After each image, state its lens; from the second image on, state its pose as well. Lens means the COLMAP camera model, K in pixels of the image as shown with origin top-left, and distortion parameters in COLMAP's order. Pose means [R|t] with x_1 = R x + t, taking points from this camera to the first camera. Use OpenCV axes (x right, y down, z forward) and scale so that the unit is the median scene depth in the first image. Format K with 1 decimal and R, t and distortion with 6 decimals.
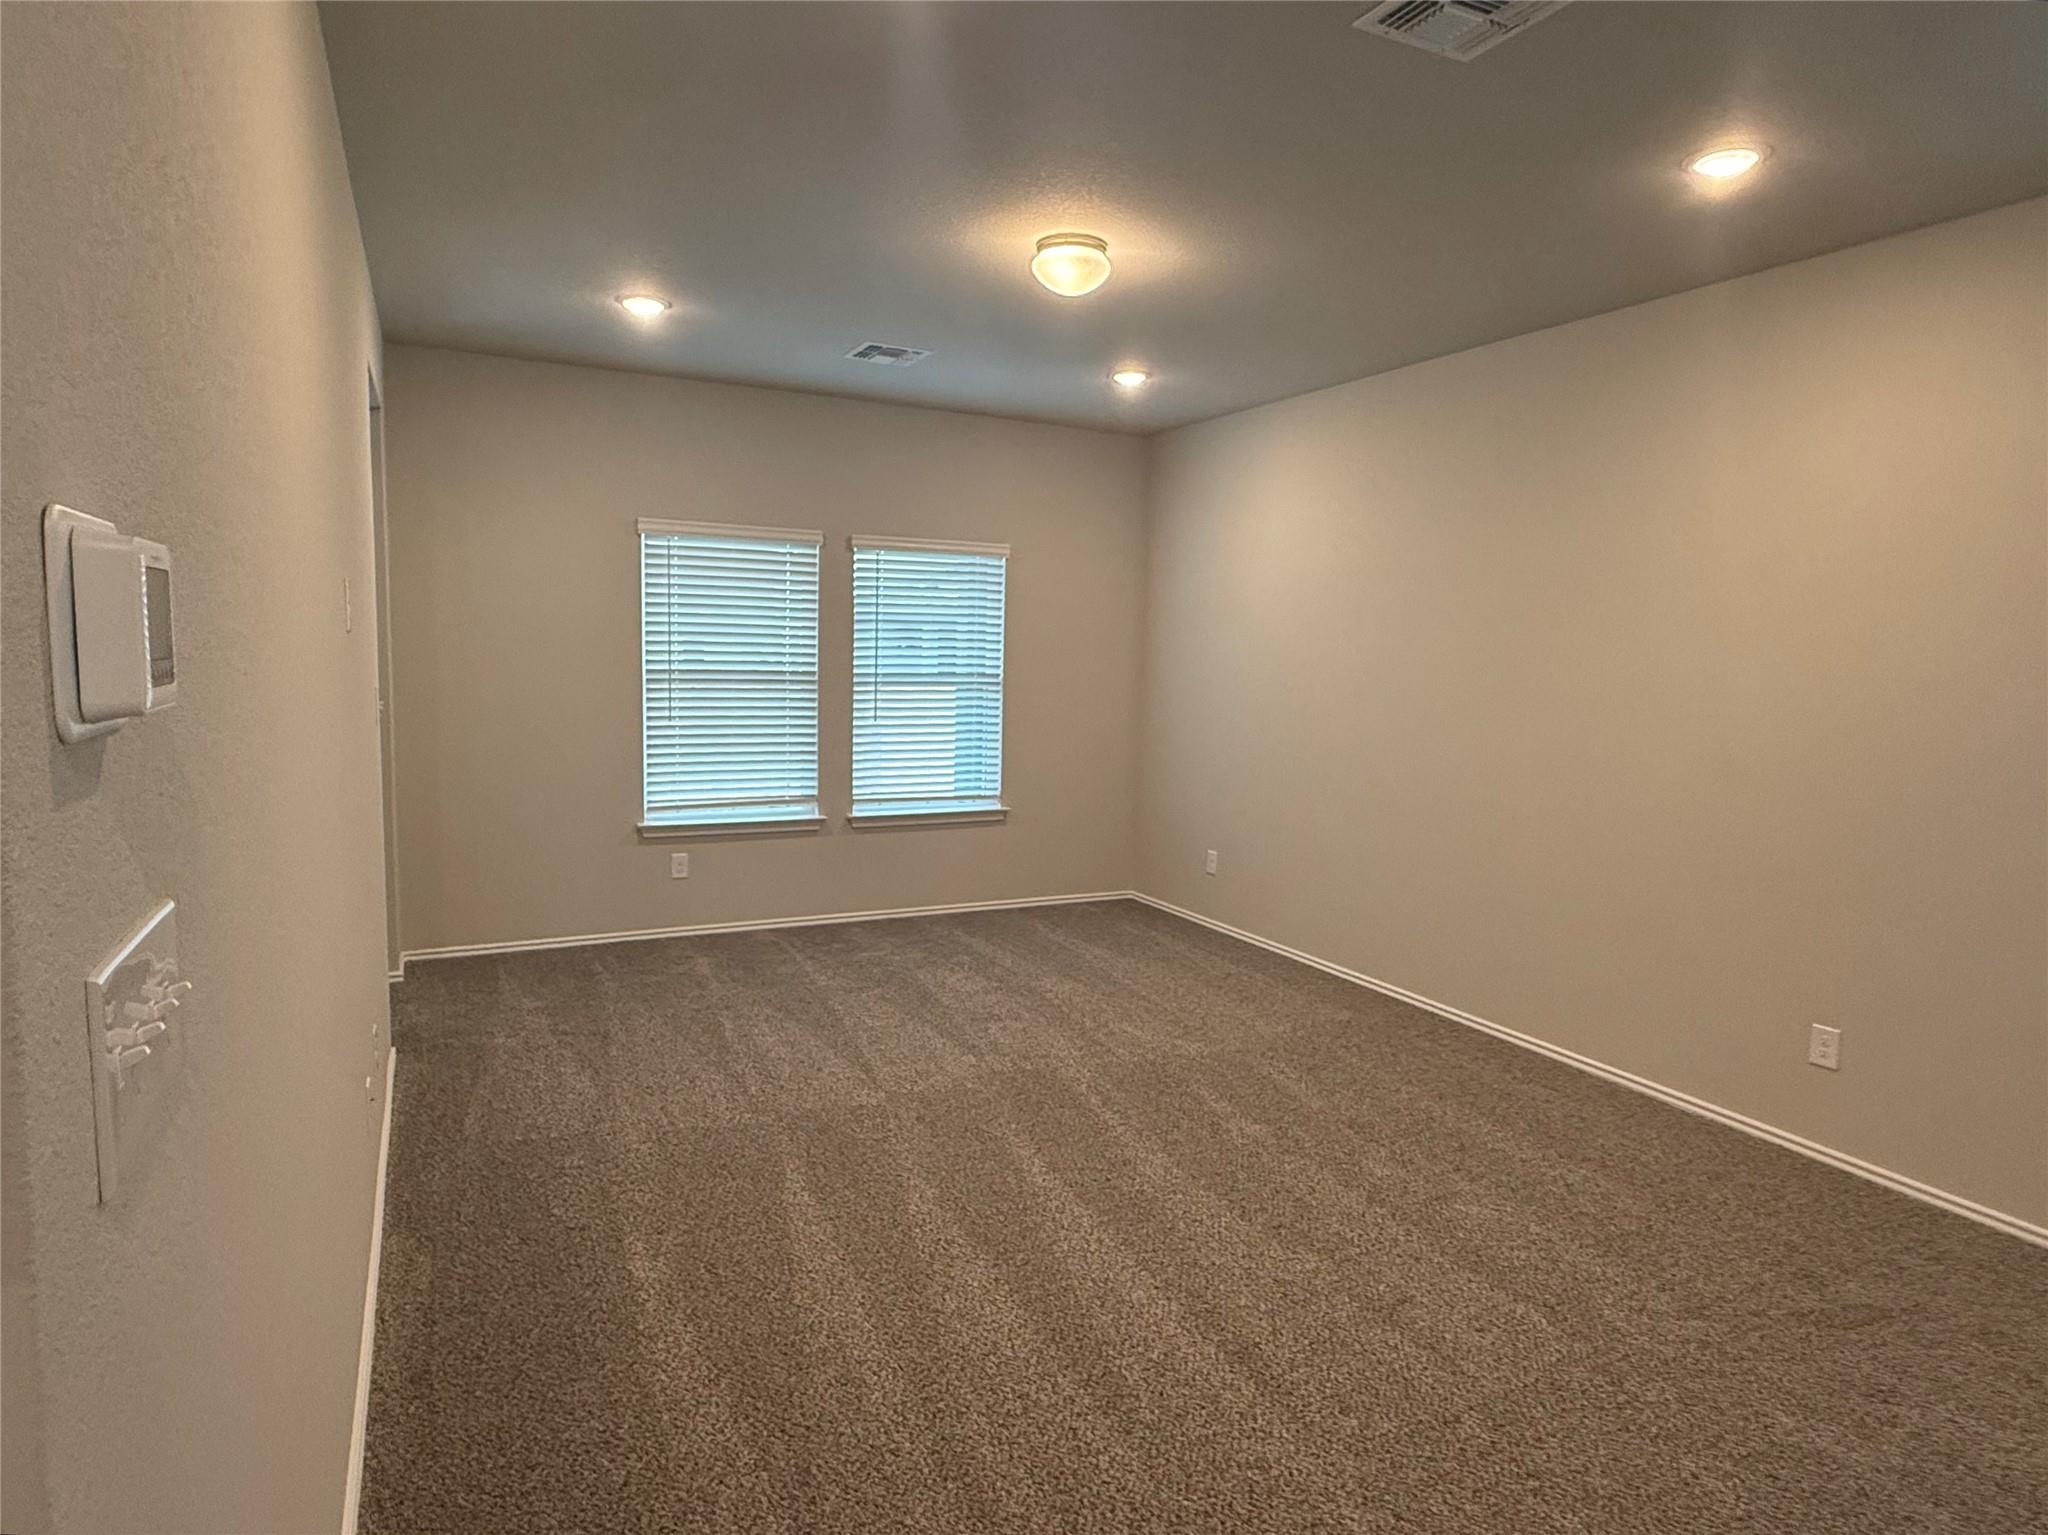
lens RADIAL K [[1170.3, 0, 1024.0], [0, 1170.3, 767.5], [0, 0, 1]] dist [0.001026, -0.000968]
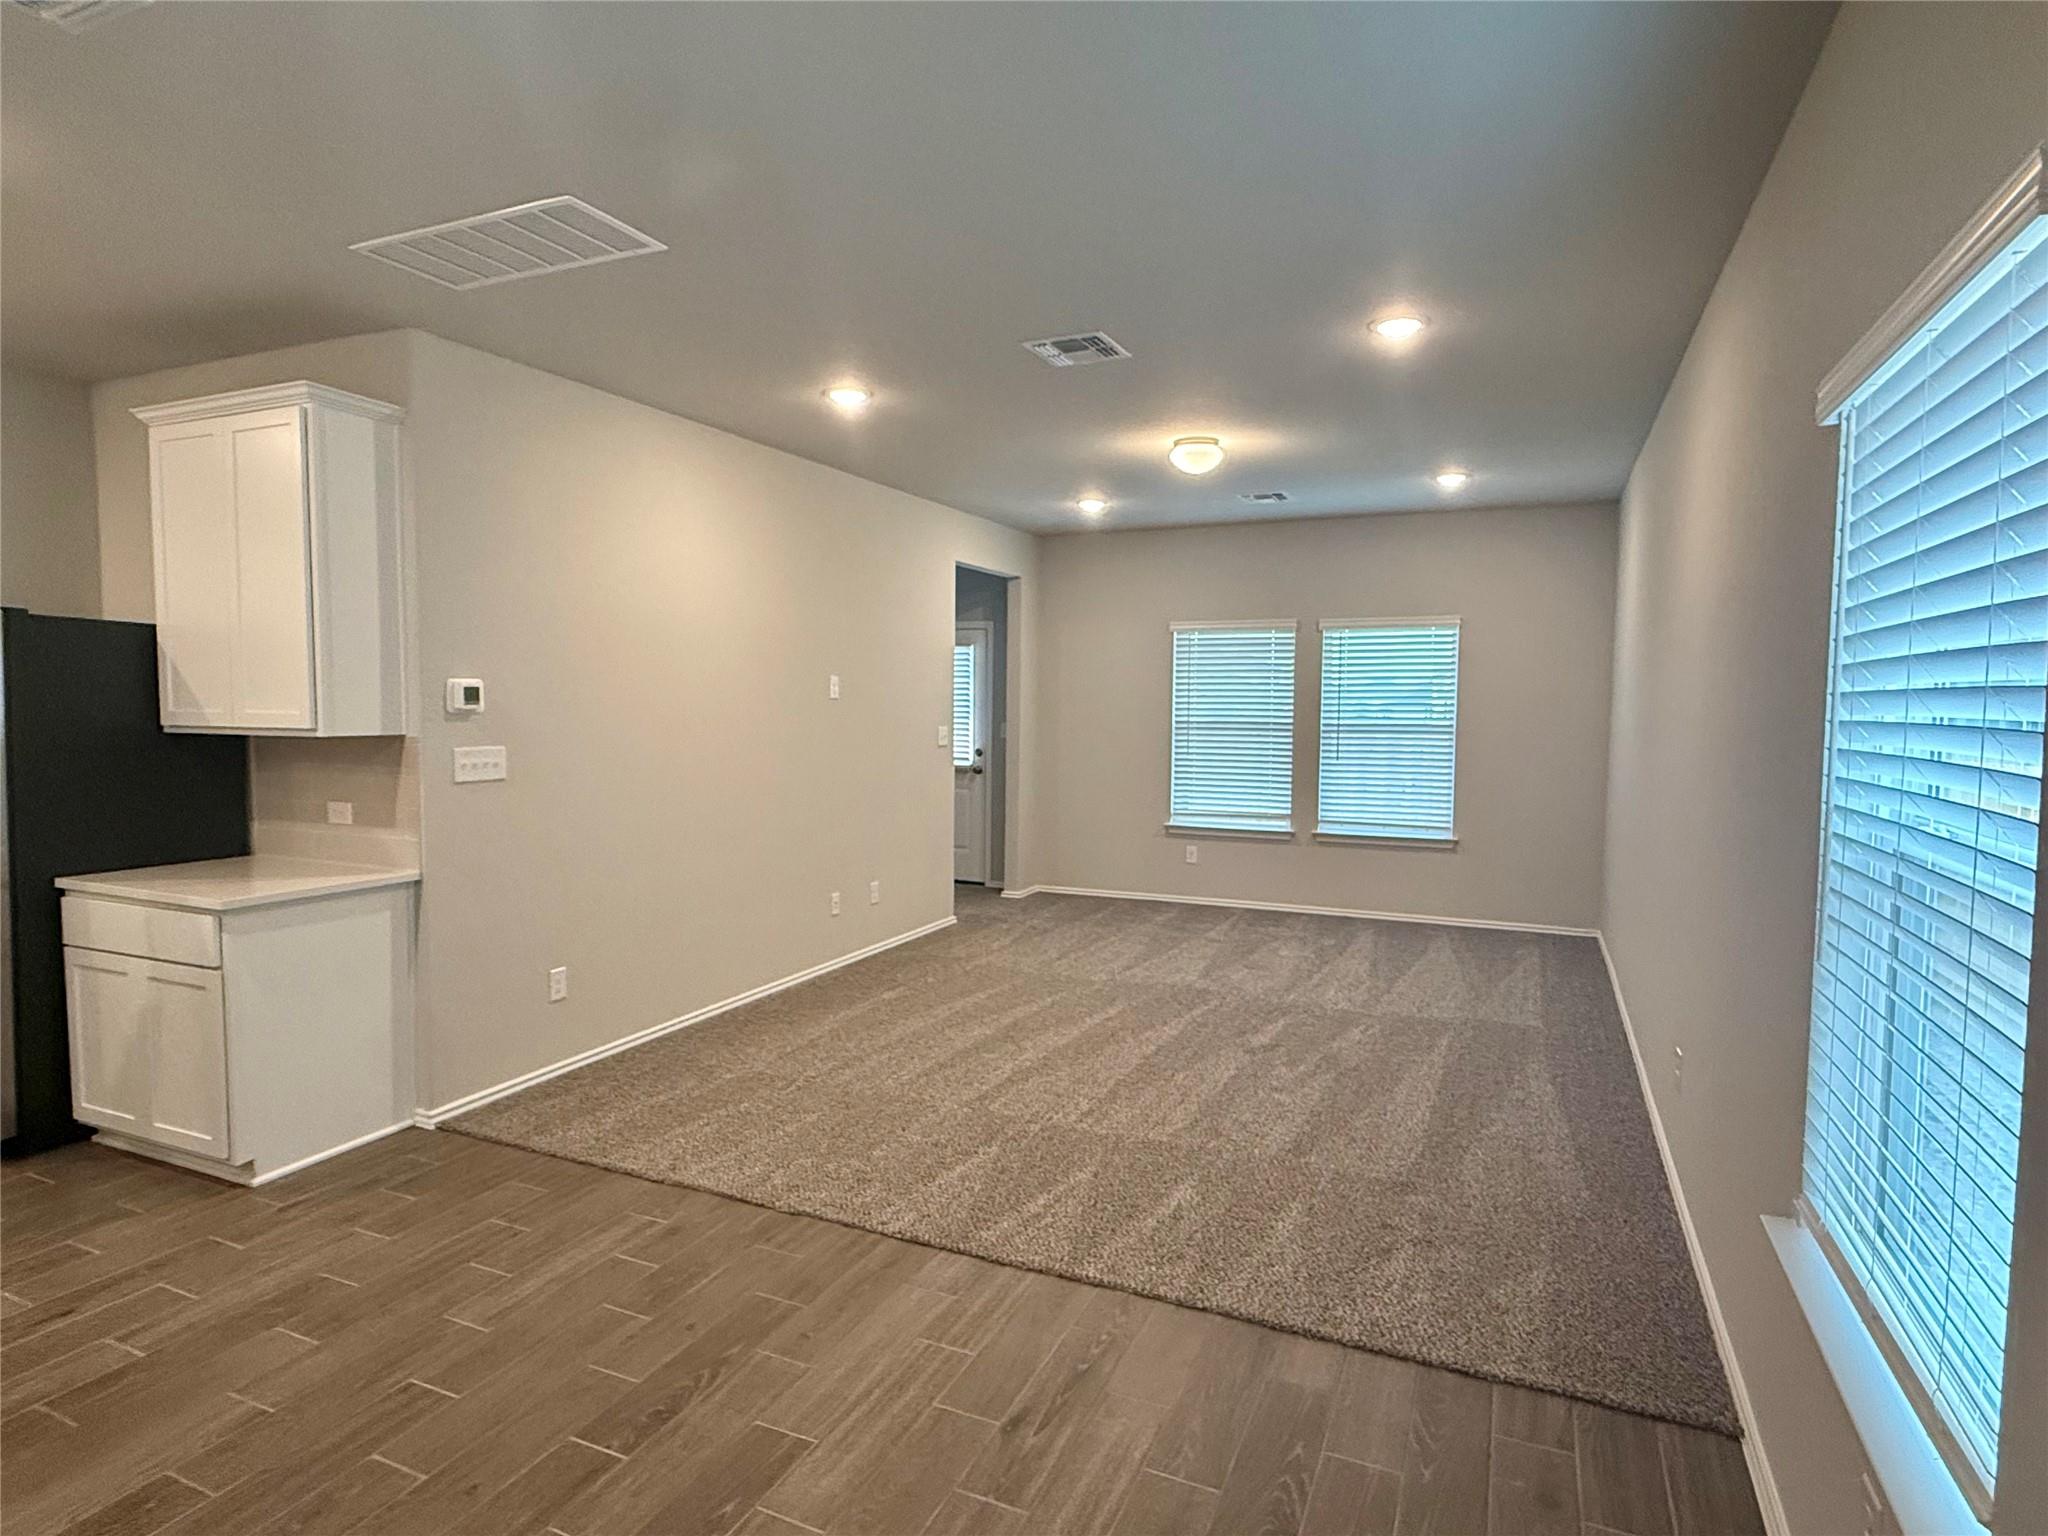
lens RADIAL K [[1114.5, 0, 1024.0], [0, 1114.5, 768.0], [0, 0, 1]] dist [0.001742, 0.000487]
pose [[0.636334, 0.027551, -0.770921, 0.627171], [-0.068557, 0.997427, -0.020943, 0.018875], [0.768361, 0.066179, 0.636586, -0.055170]]
